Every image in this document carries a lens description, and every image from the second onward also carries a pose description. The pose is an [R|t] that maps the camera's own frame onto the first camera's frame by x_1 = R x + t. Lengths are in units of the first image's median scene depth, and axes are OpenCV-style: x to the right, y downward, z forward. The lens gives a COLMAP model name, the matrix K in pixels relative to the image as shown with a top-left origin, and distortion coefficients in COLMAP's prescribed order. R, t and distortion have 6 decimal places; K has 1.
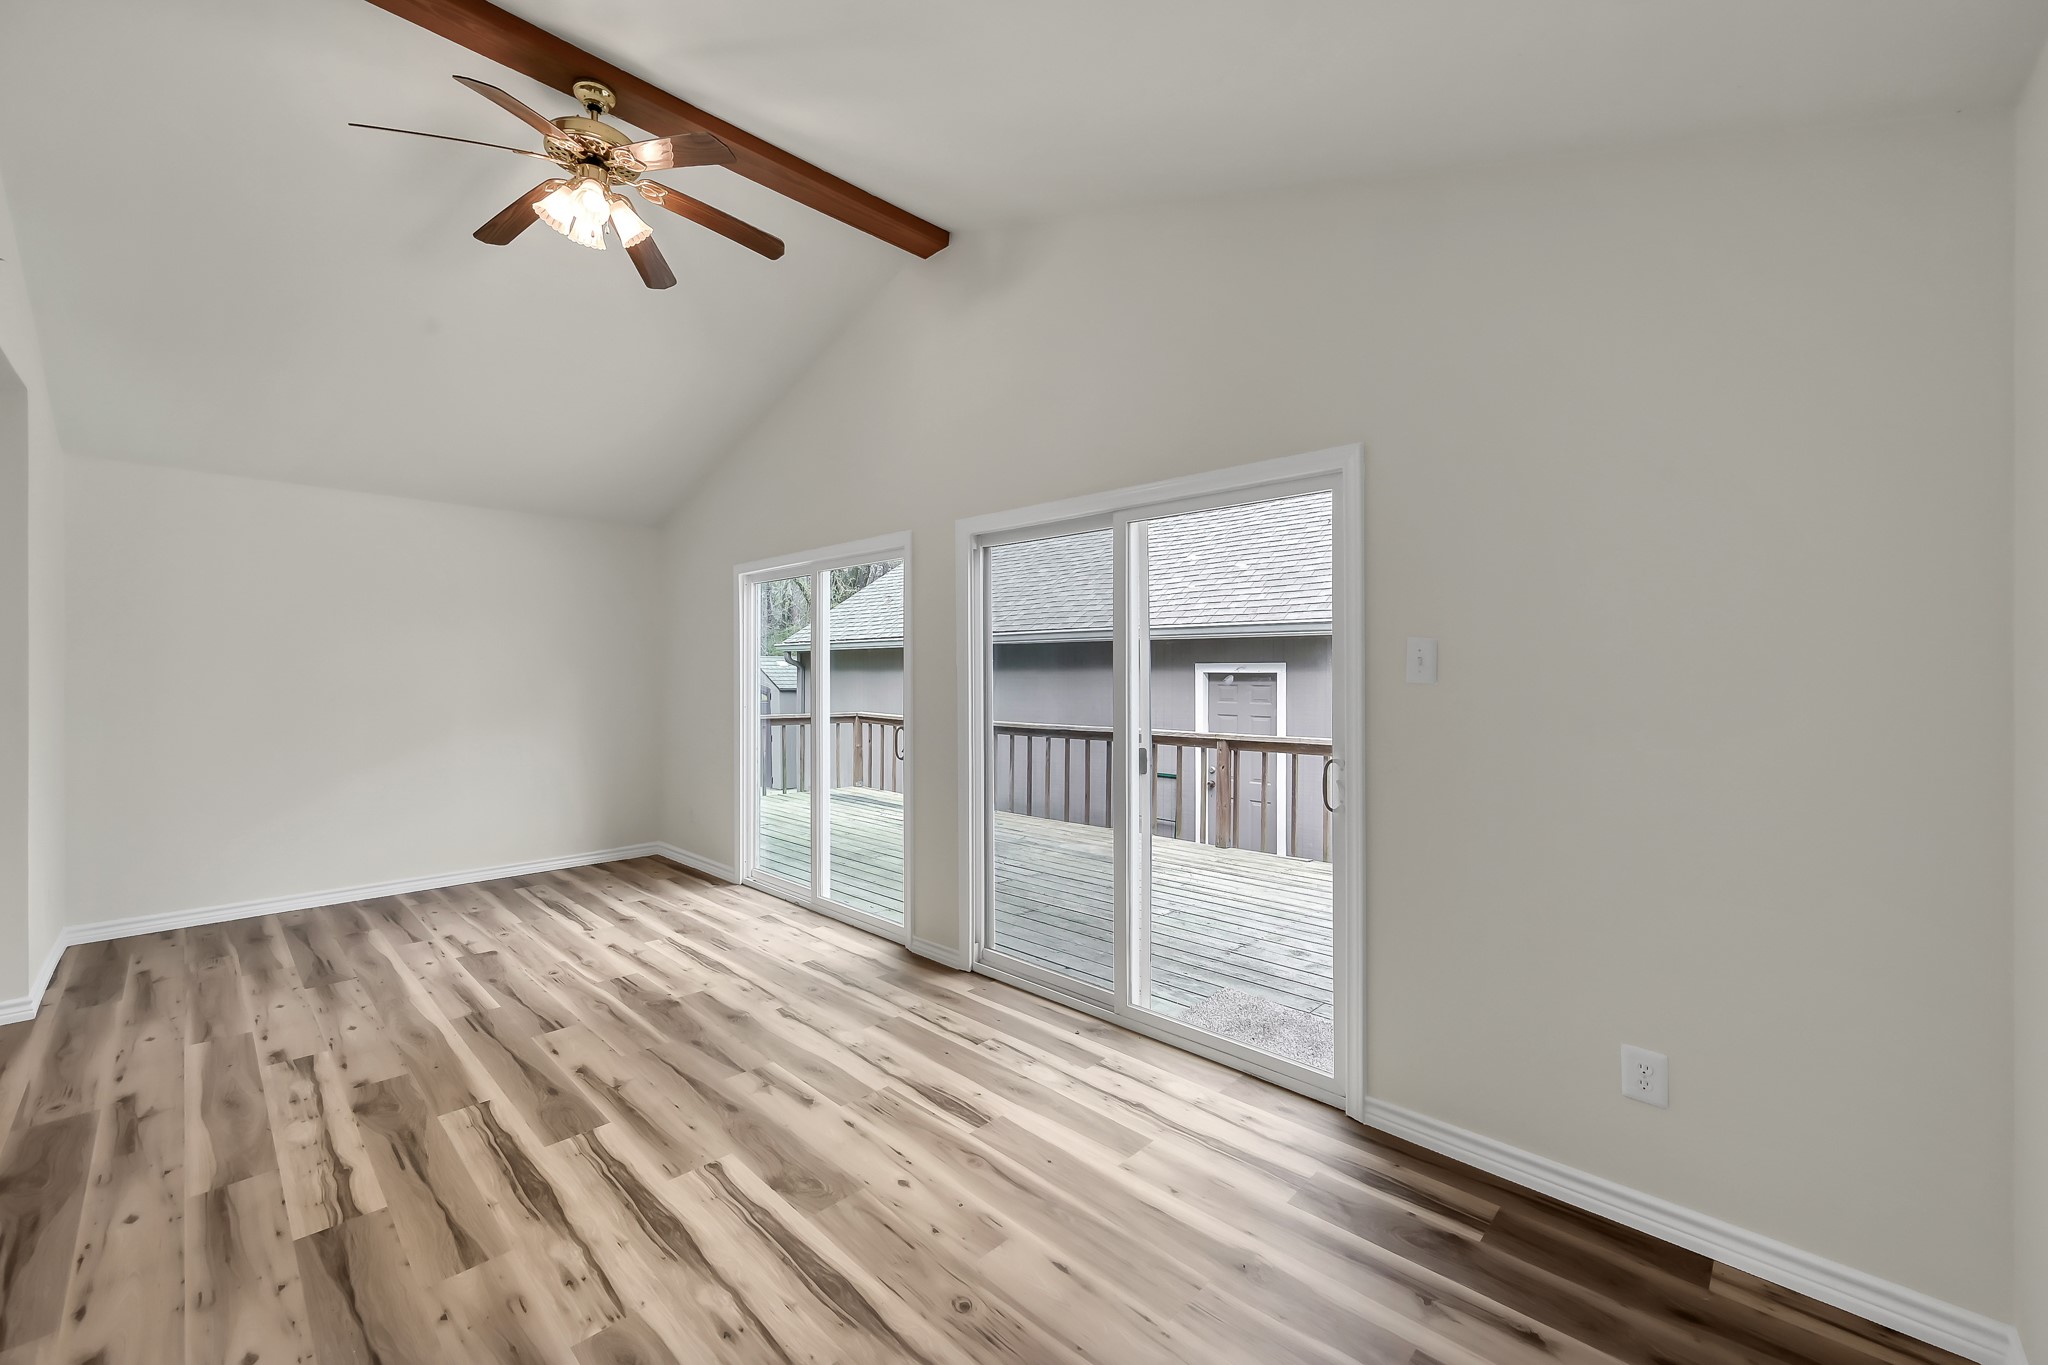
lens RADIAL K [[809.9, 0, 1033.8], [0, 809.9, 684.0], [0, 0, 1]] dist [0.000095, -0.000639]
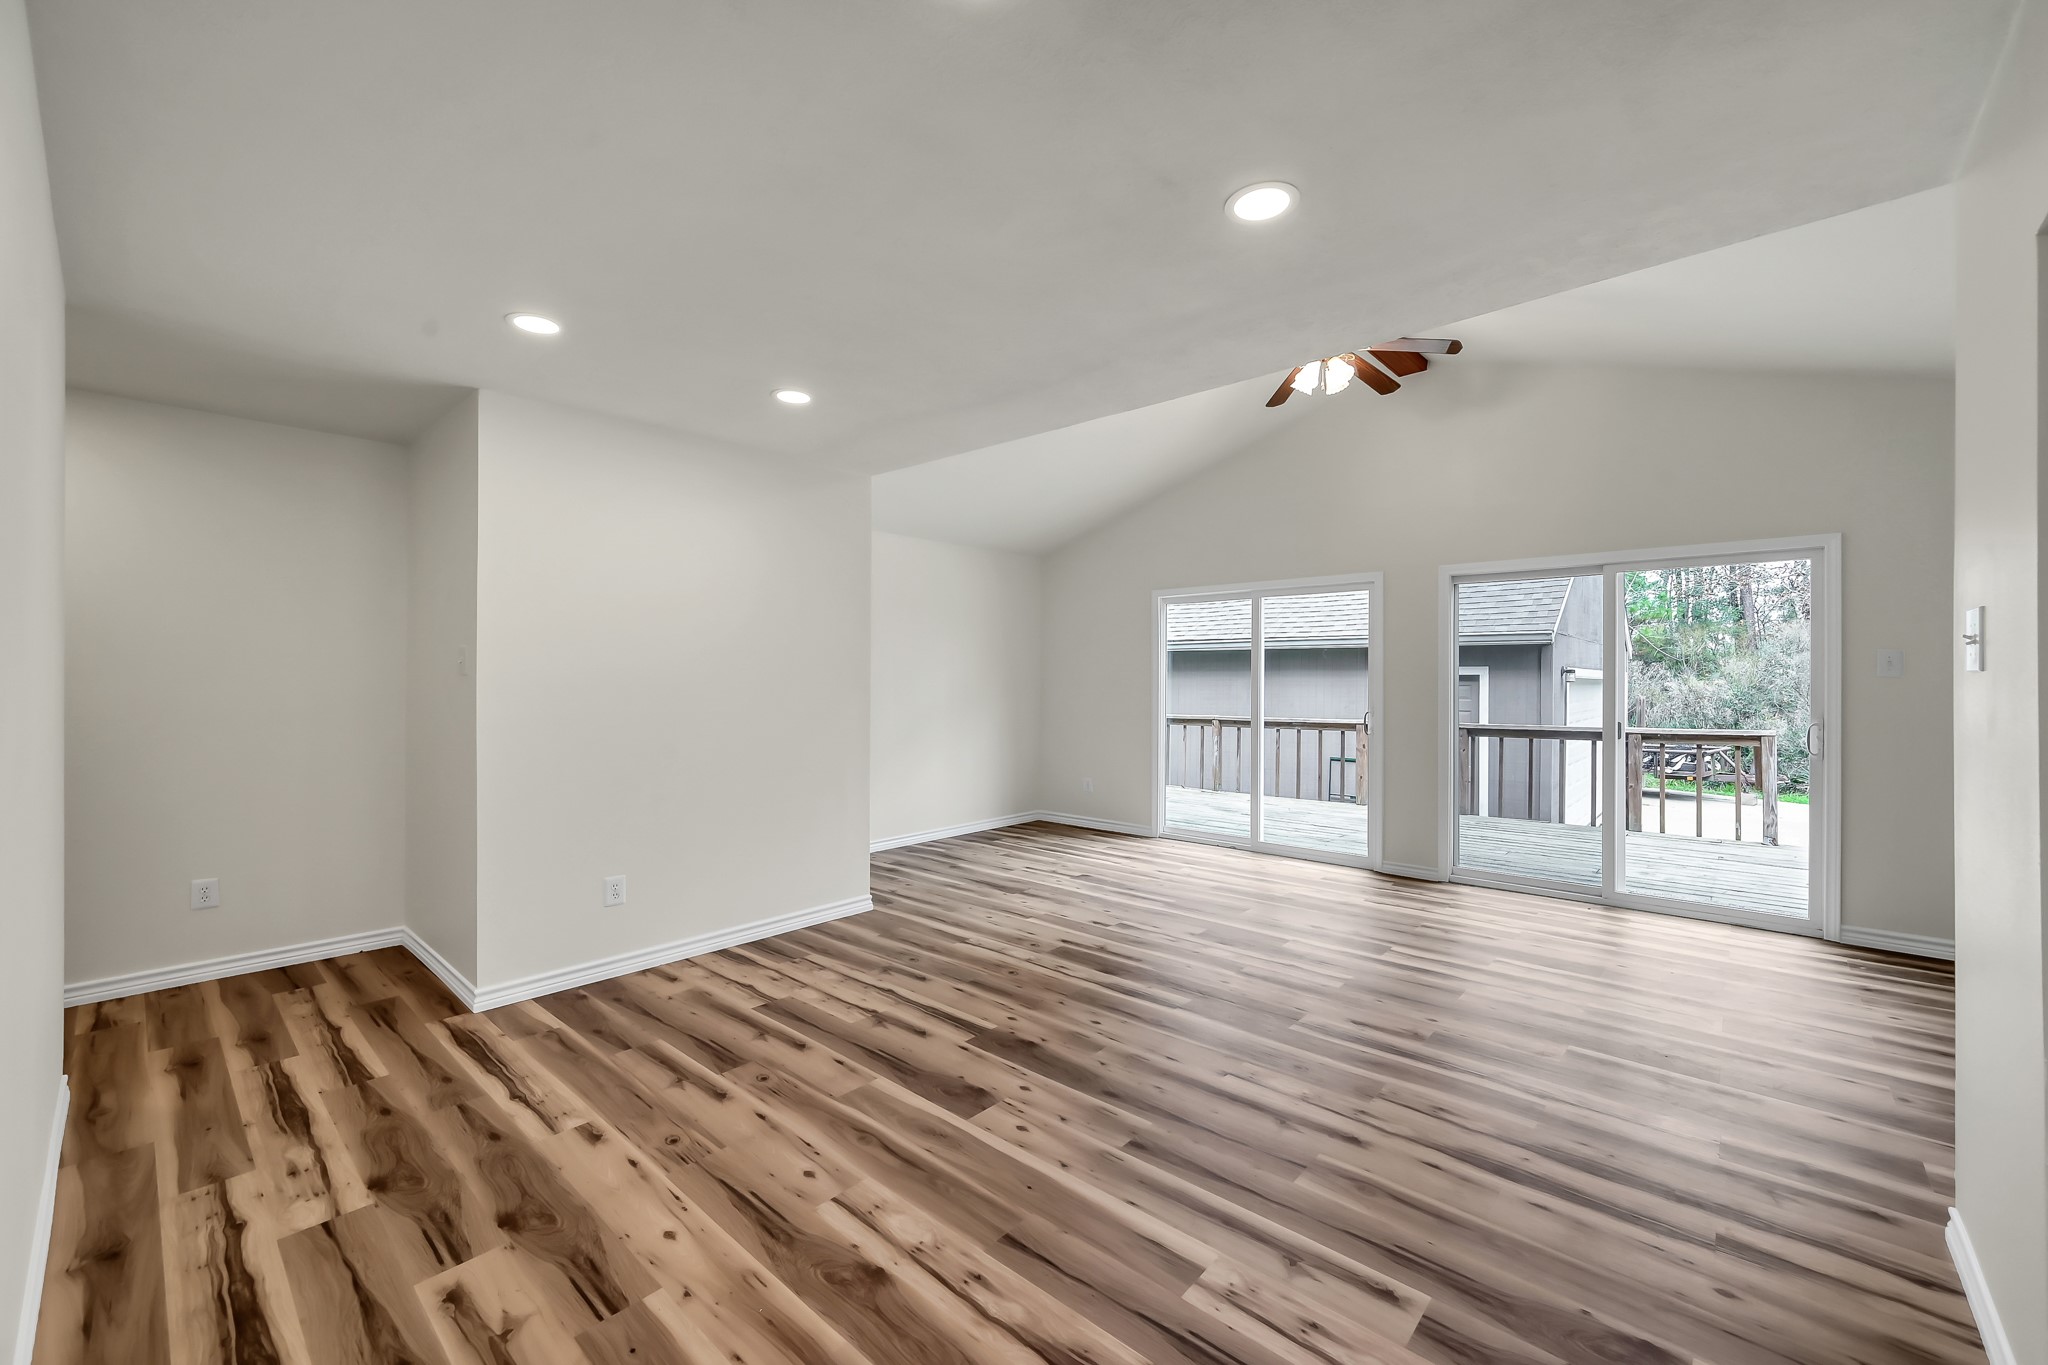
lens RADIAL K [[809.9, 0, 1025.4], [0, 809.9, 671.3], [0, 0, 1]] dist [0.000095, -0.000639]
pose [[0.999443, -0.000446, 0.033373, -1.103269], [0.001222, 0.999729, -0.023252, 0.023427], [-0.033354, 0.023280, 0.999172, -0.508711]]
